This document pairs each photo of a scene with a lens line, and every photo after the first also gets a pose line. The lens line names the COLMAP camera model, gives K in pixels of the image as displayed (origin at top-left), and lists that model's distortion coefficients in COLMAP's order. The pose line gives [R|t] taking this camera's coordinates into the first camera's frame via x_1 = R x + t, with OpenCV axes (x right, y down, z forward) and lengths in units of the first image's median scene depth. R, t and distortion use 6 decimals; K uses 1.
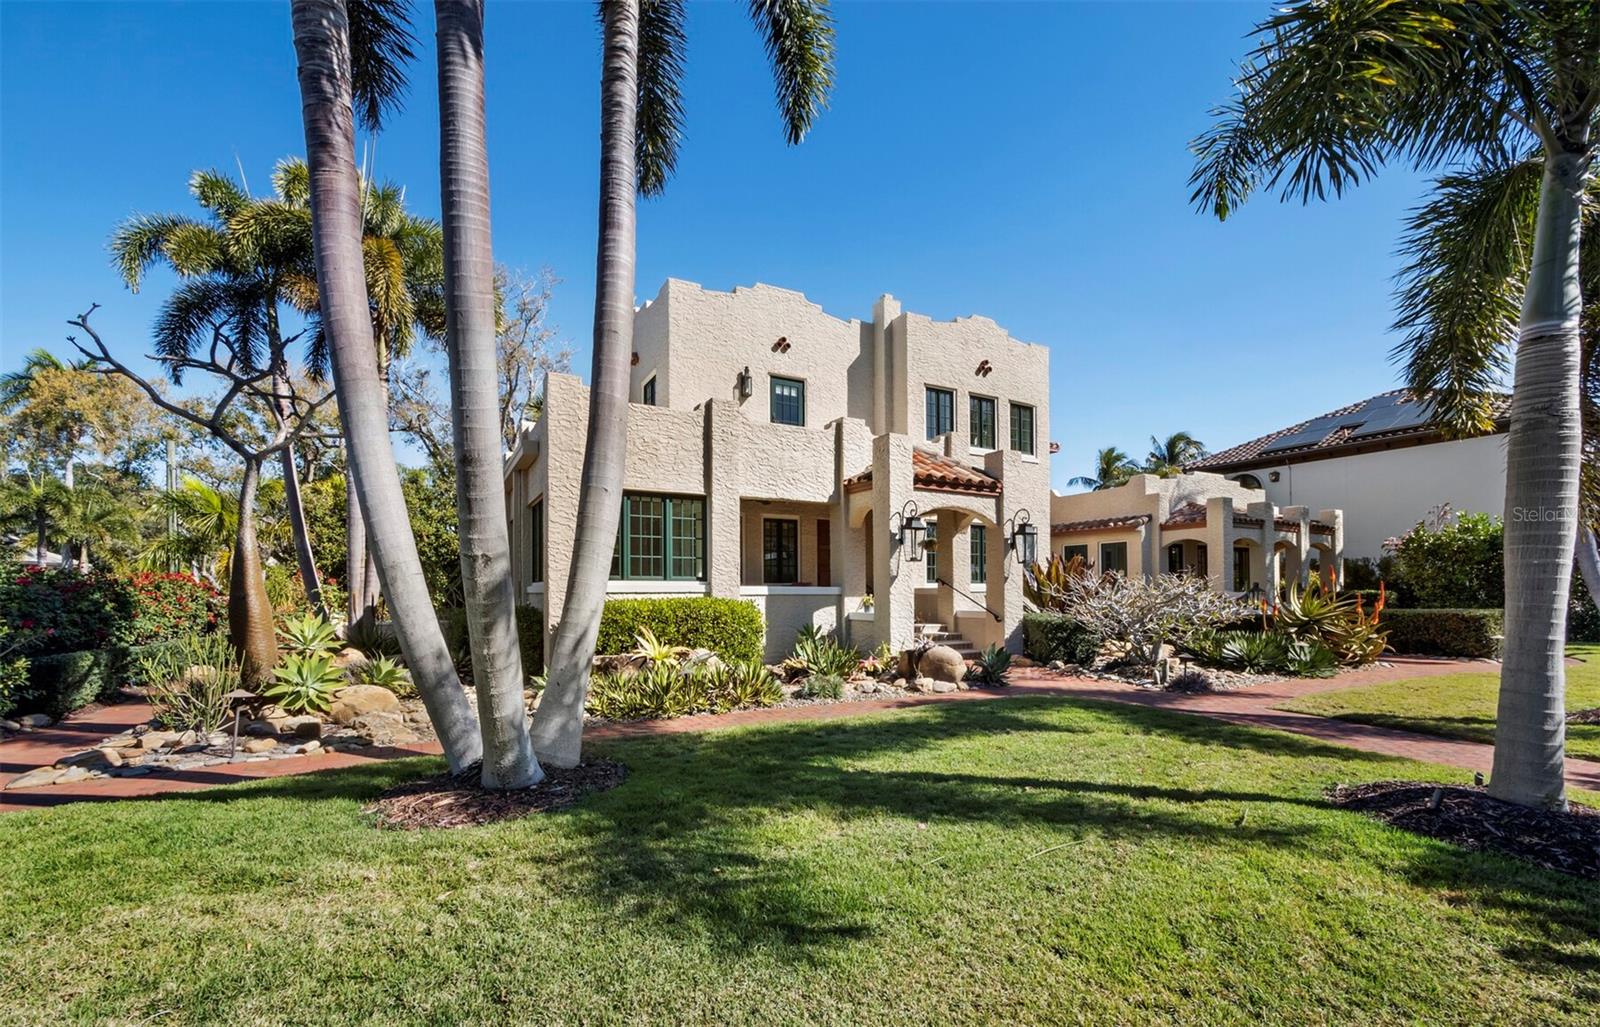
lens RADIAL K [[672.9, 0, 812.4], [0, 672.9, 609.1], [0, 0, 1]] dist [0.001154, 0.000038]
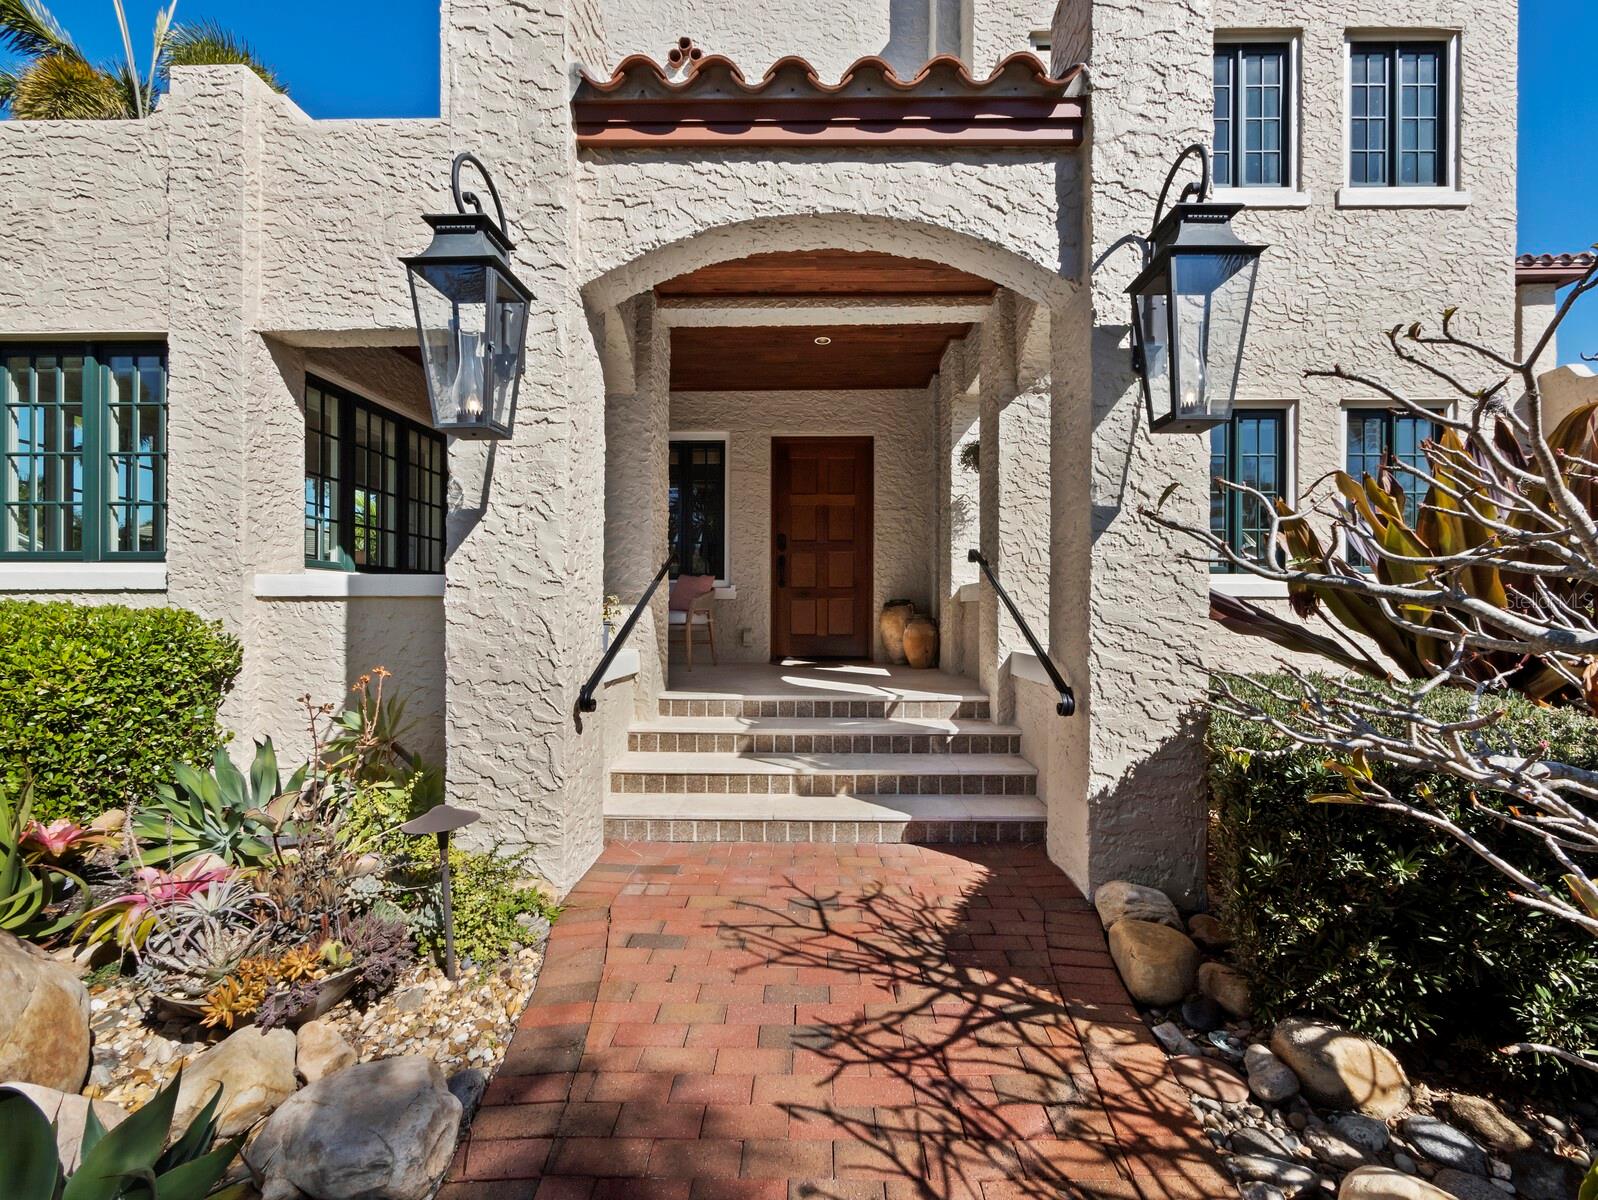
lens RADIAL K [[676.8, 0, 801.3], [0, 676.8, 629.0], [0, 0, 1]] dist [-0.001631, -0.000004]
pose [[0.856902, 0.014262, -0.515283, 0.281697], [-0.016862, 0.999858, -0.000367, -0.006641], [0.515204, 0.009003, 0.857020, 0.680145]]
